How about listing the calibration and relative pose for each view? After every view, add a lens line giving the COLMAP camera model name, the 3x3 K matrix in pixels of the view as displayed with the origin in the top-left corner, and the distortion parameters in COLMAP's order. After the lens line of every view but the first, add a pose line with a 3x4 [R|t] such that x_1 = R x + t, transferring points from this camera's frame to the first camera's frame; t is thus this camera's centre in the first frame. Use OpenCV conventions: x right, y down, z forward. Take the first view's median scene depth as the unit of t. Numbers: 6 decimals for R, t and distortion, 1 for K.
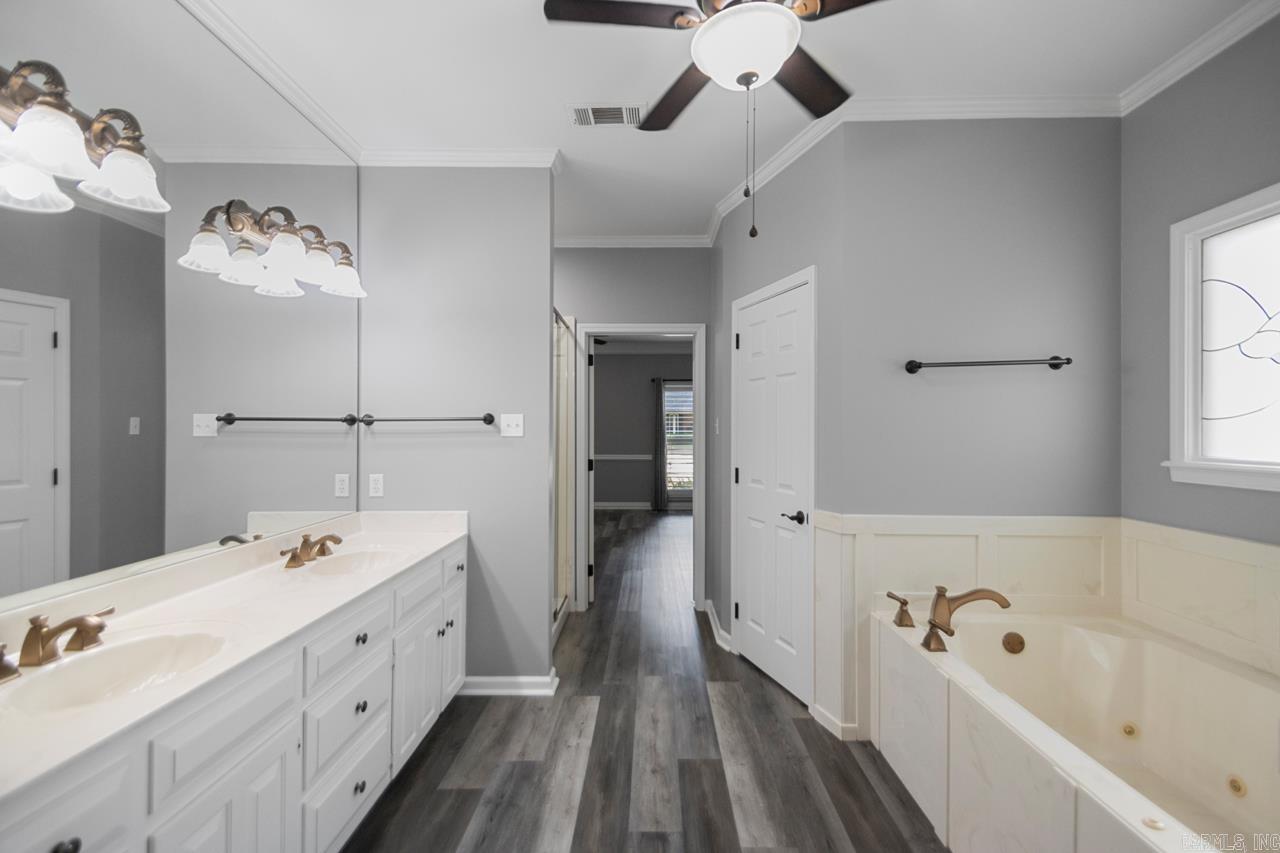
lens RADIAL K [[585.6, 0, 648.7], [0, 585.6, 423.3], [0, 0, 1]] dist [0.037218, -0.021493]
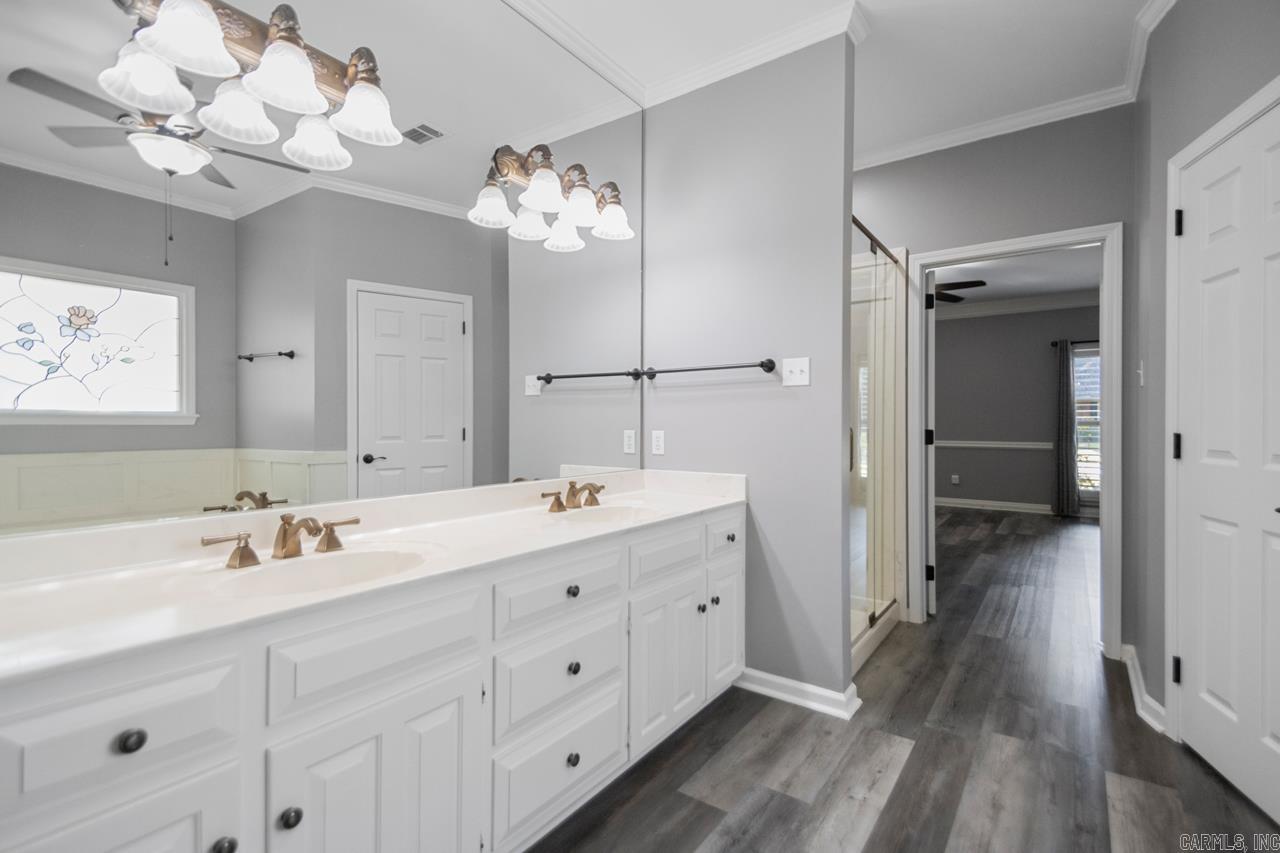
lens RADIAL K [[585.6, 0, 648.7], [0, 585.6, 423.3], [0, 0, 1]] dist [0.037218, -0.021493]
pose [[0.816570, 0.000398, -0.577246, 0.069563], [0.003816, 0.999974, 0.006088, 0.069140], [0.577234, -0.007174, 0.816547, 0.223085]]
